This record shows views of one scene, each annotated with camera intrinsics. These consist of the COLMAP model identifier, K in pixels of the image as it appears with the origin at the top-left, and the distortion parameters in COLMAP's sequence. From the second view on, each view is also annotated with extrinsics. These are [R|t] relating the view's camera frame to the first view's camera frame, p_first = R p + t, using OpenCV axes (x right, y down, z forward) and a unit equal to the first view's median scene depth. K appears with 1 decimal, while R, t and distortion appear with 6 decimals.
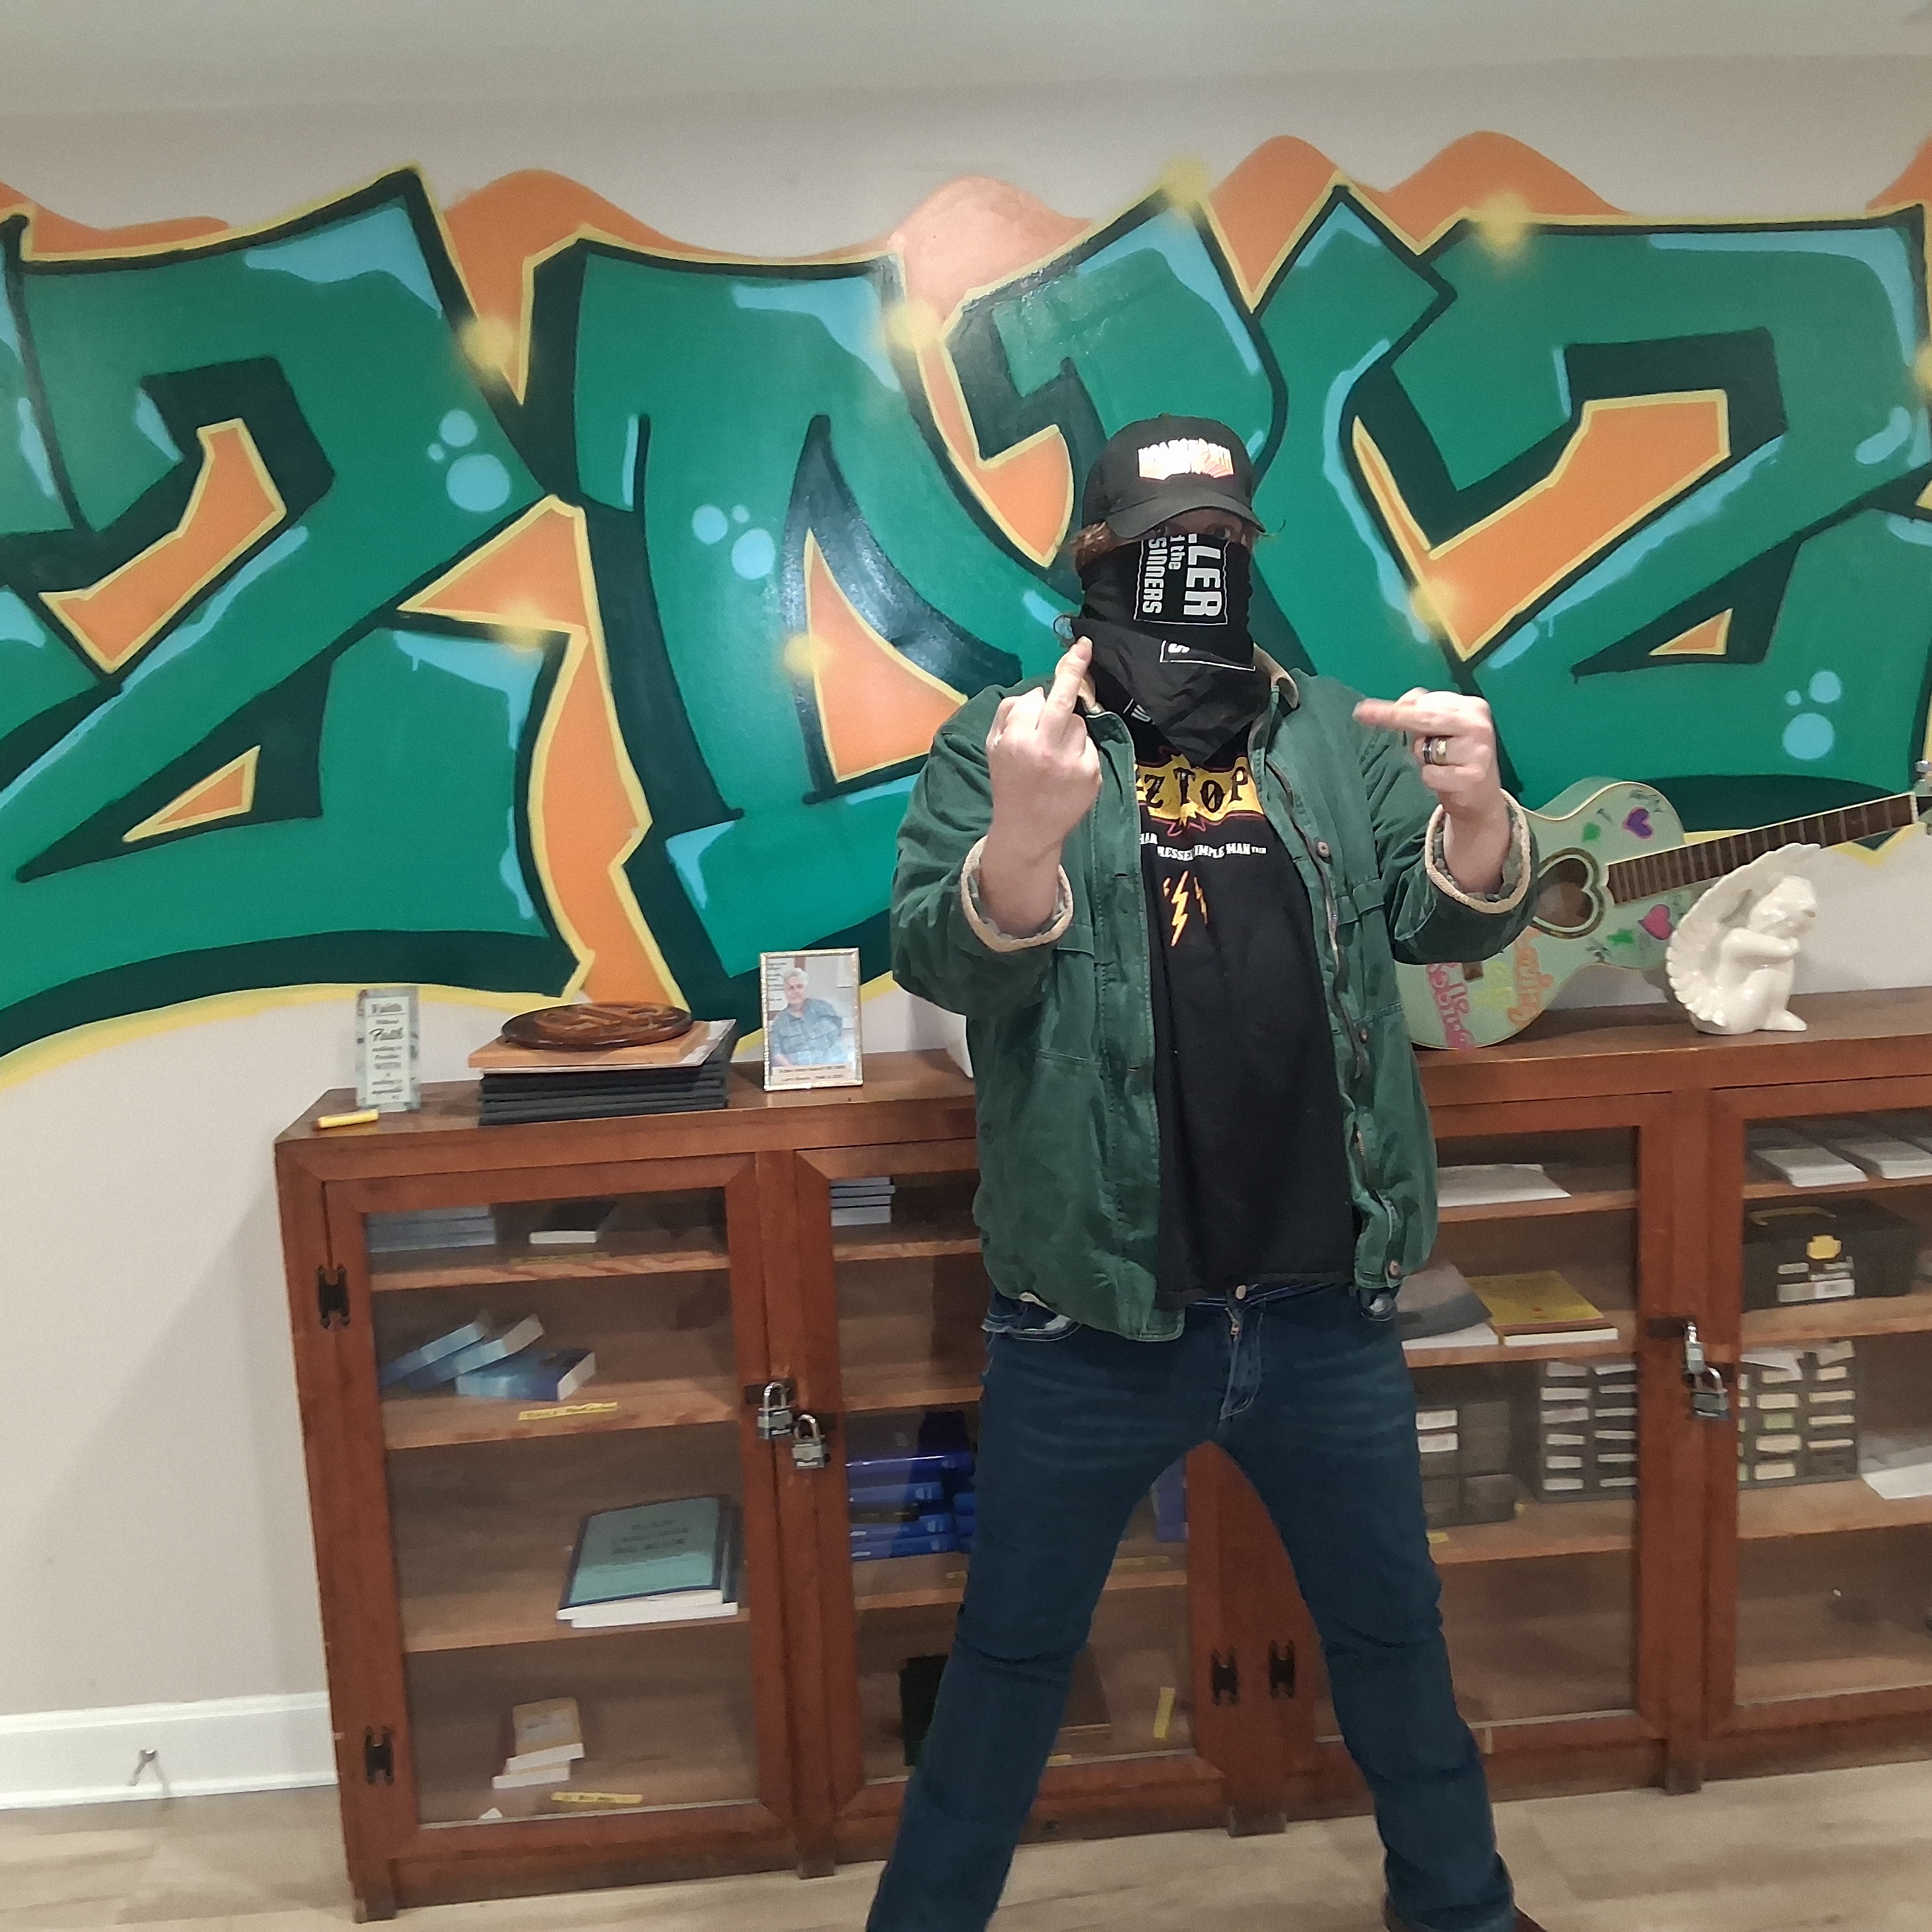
lens RADIAL K [[1924.6, 0, 962.9], [0, 1924.6, 974.9], [0, 0, 1]] dist [0.122844, -0.230115]
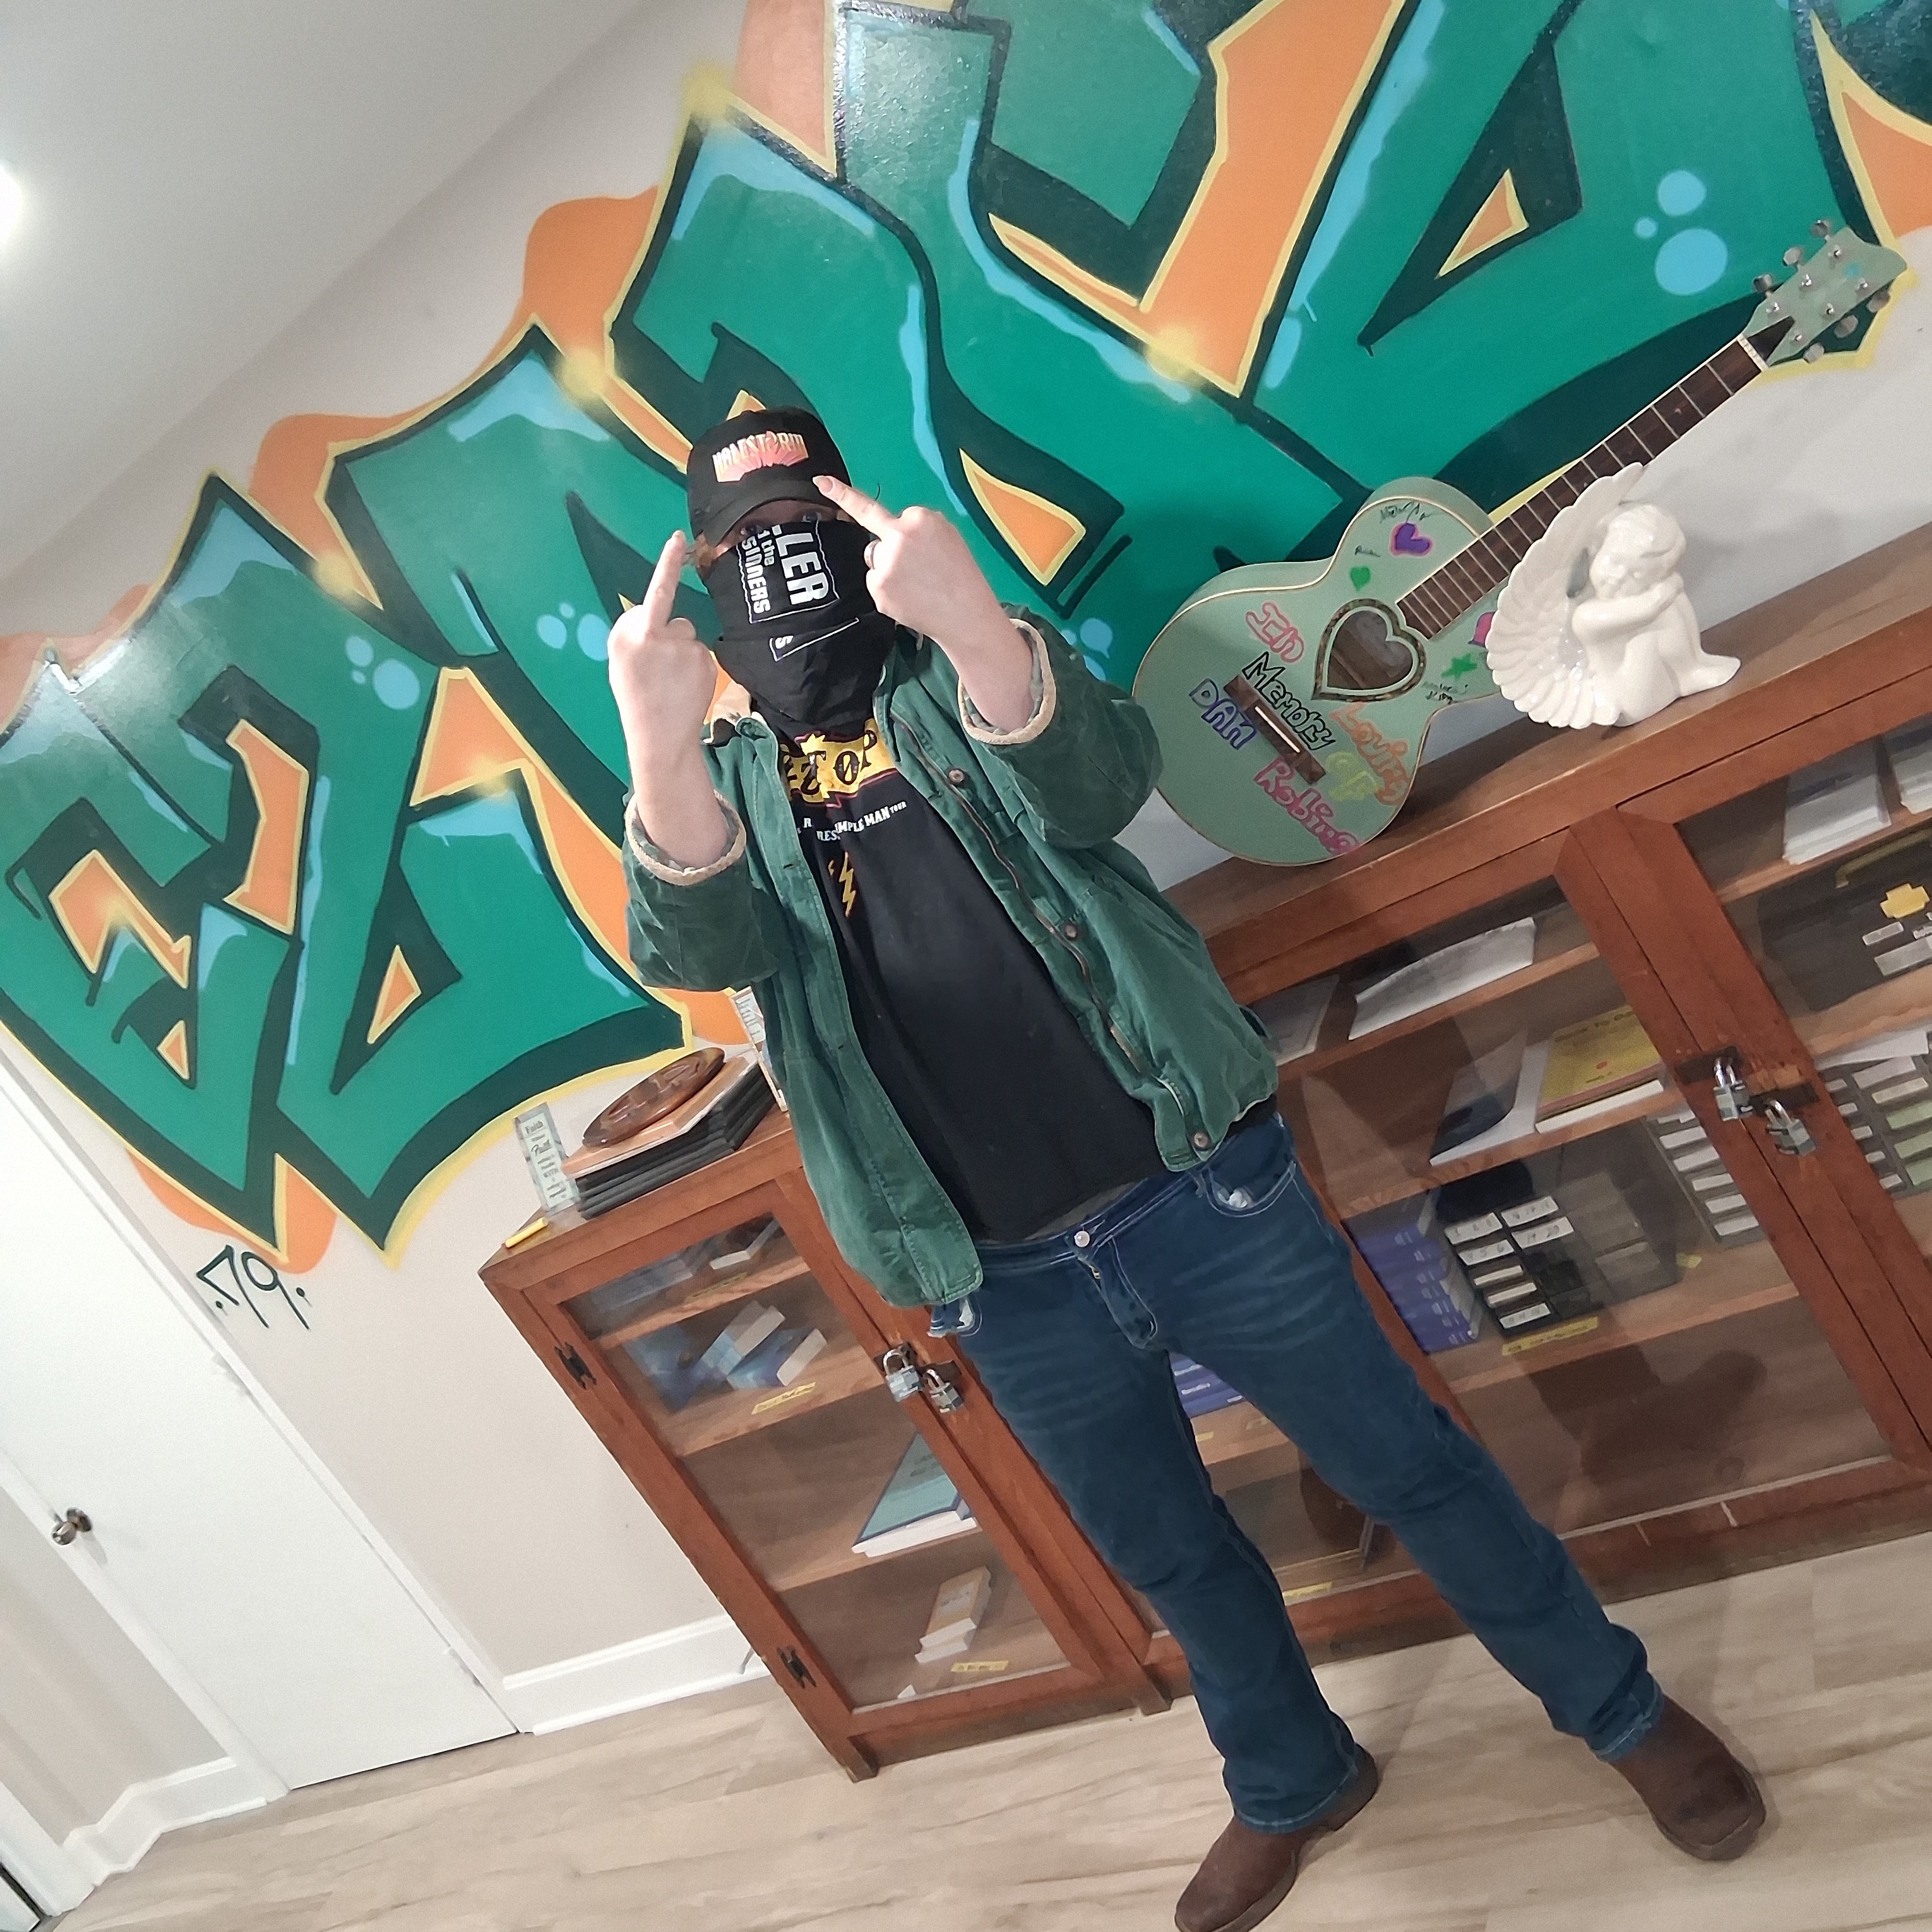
lens RADIAL K [[1916.0, 0, 960.7], [0, 1916.0, 965.4], [0, 0, 1]] dist [0.124220, -0.228860]
pose [[0.769412, -0.302626, -0.562514, 0.592876], [0.423724, 0.900801, 0.094953, -0.072583], [0.477978, -0.311409, 0.821317, 0.176578]]
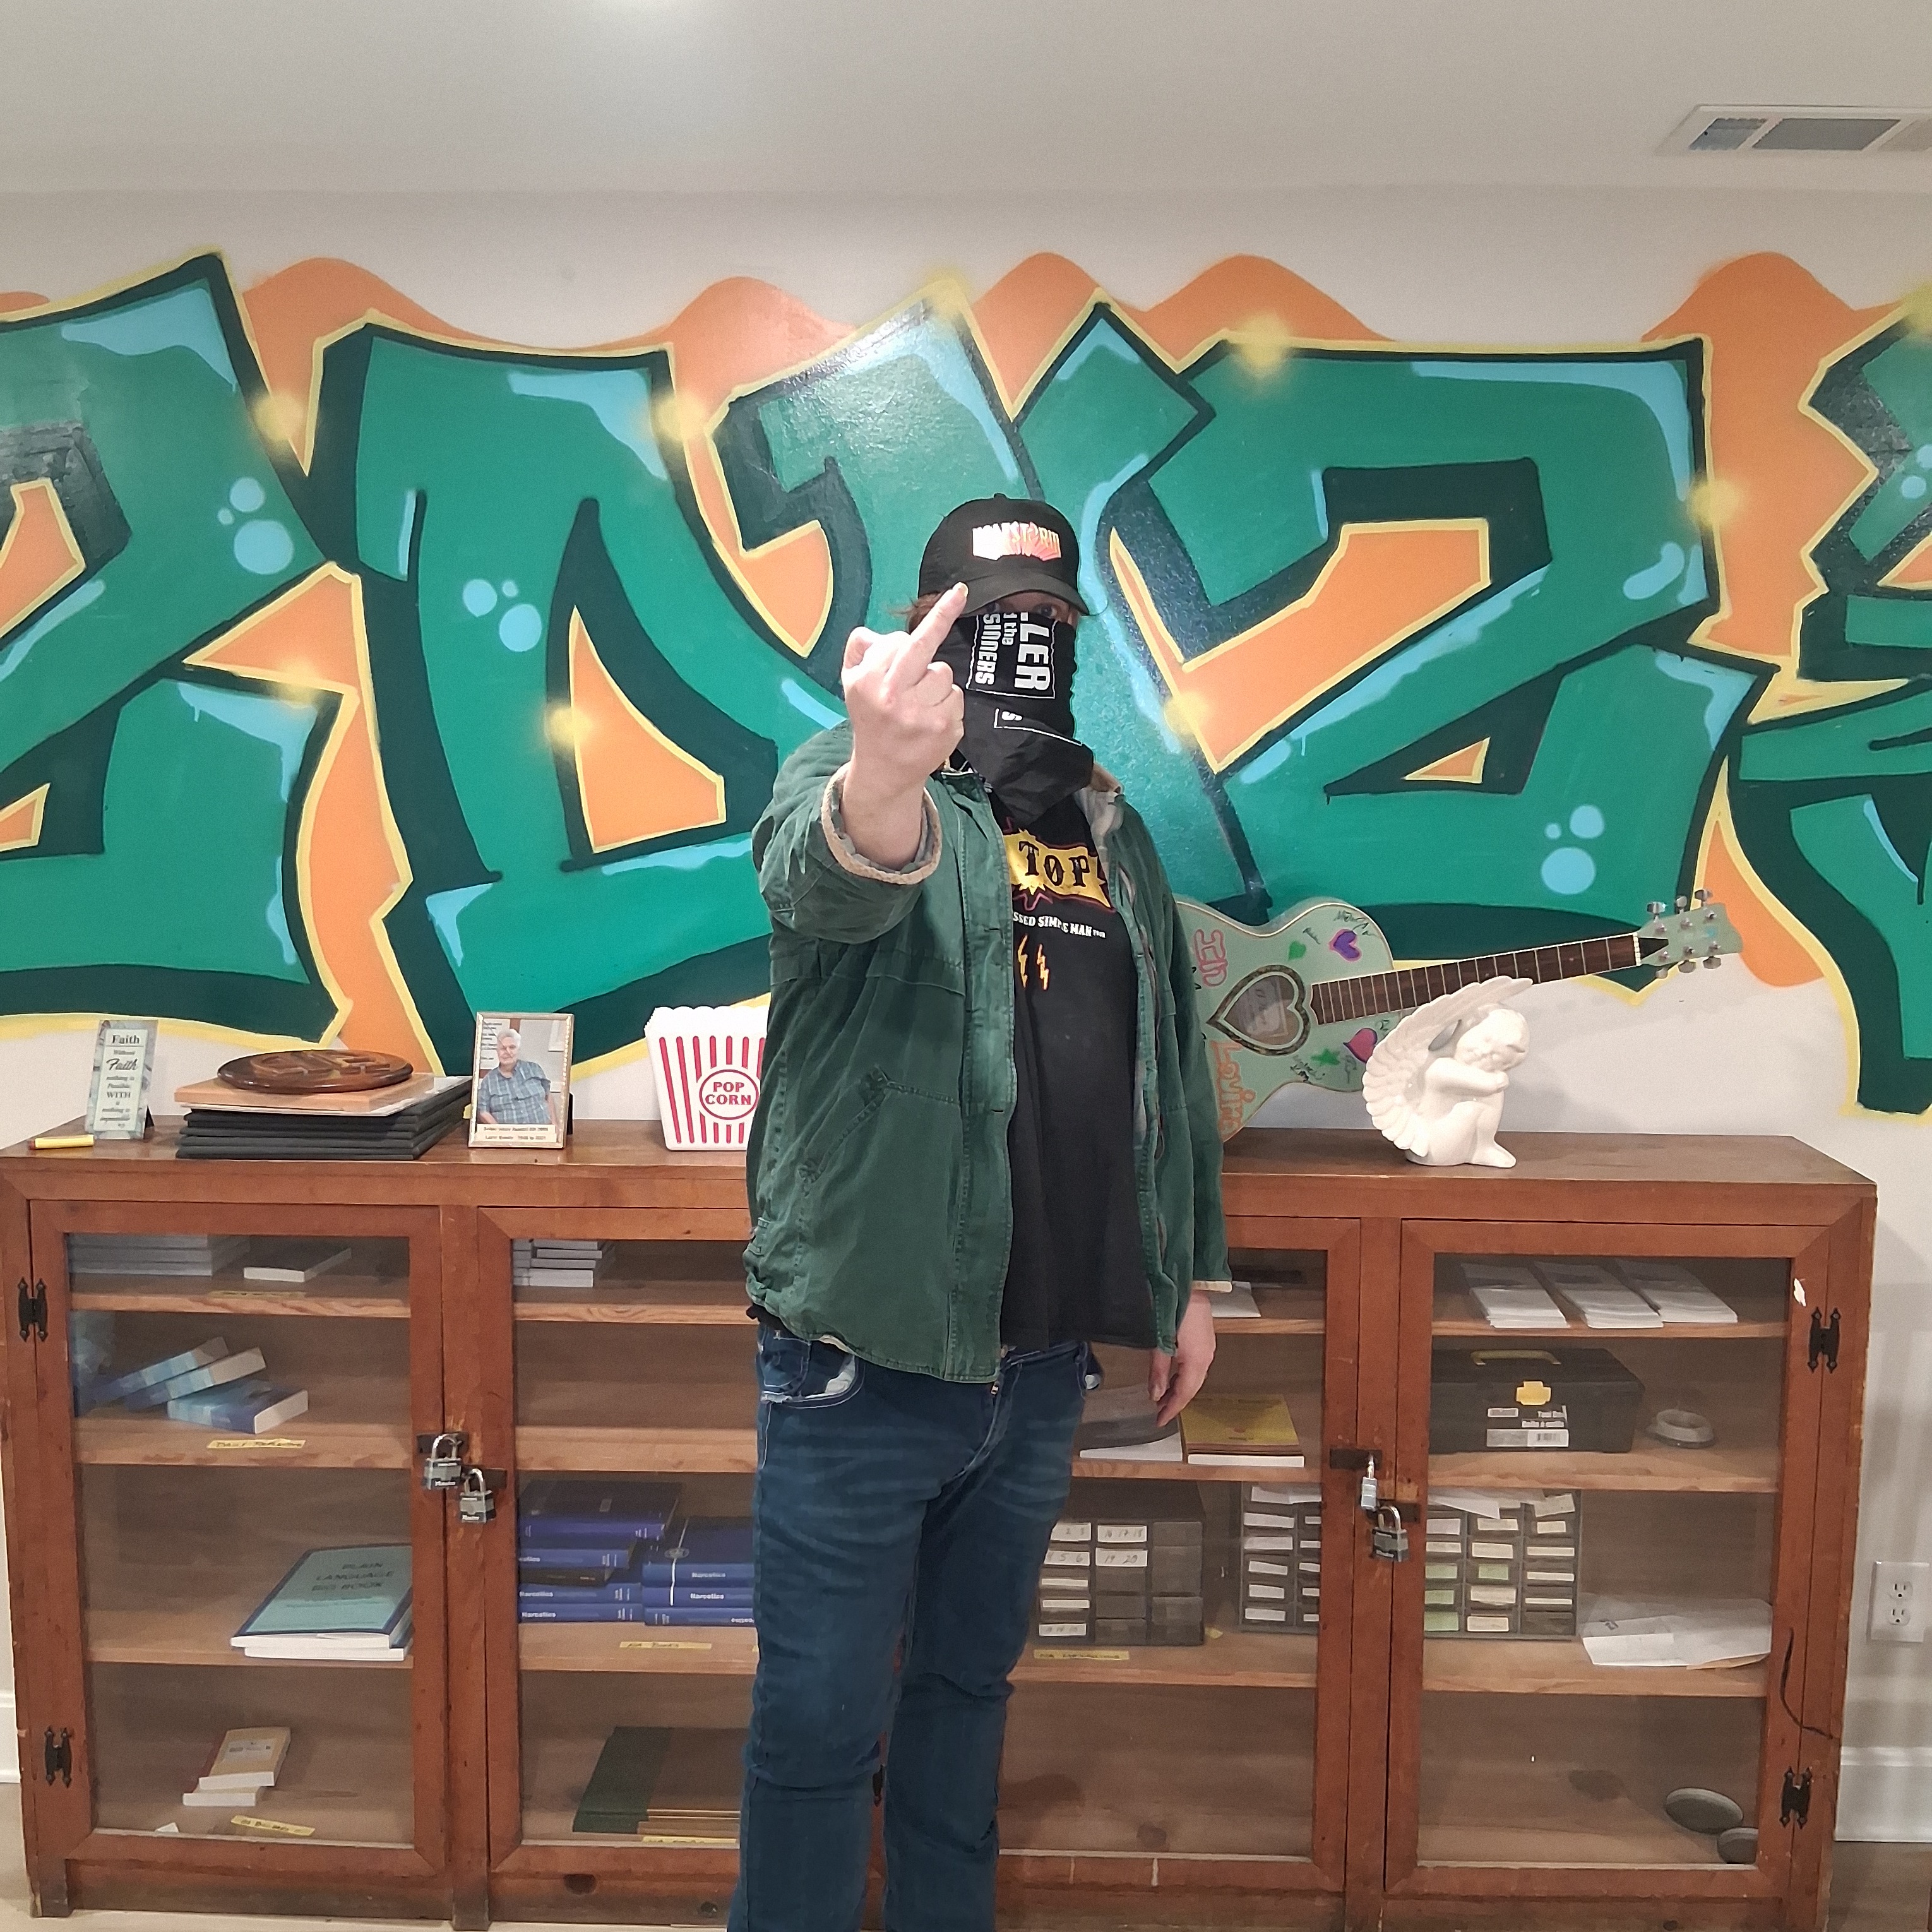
lens RADIAL K [[1924.6, 0, 962.9], [0, 1924.6, 974.9], [0, 0, 1]] dist [0.122844, -0.230115]
pose [[0.992609, 0.069812, -0.099262, 0.245902], [-0.074011, 0.996484, -0.039269, -0.009174], [0.096171, 0.046325, 0.994286, -0.000522]]
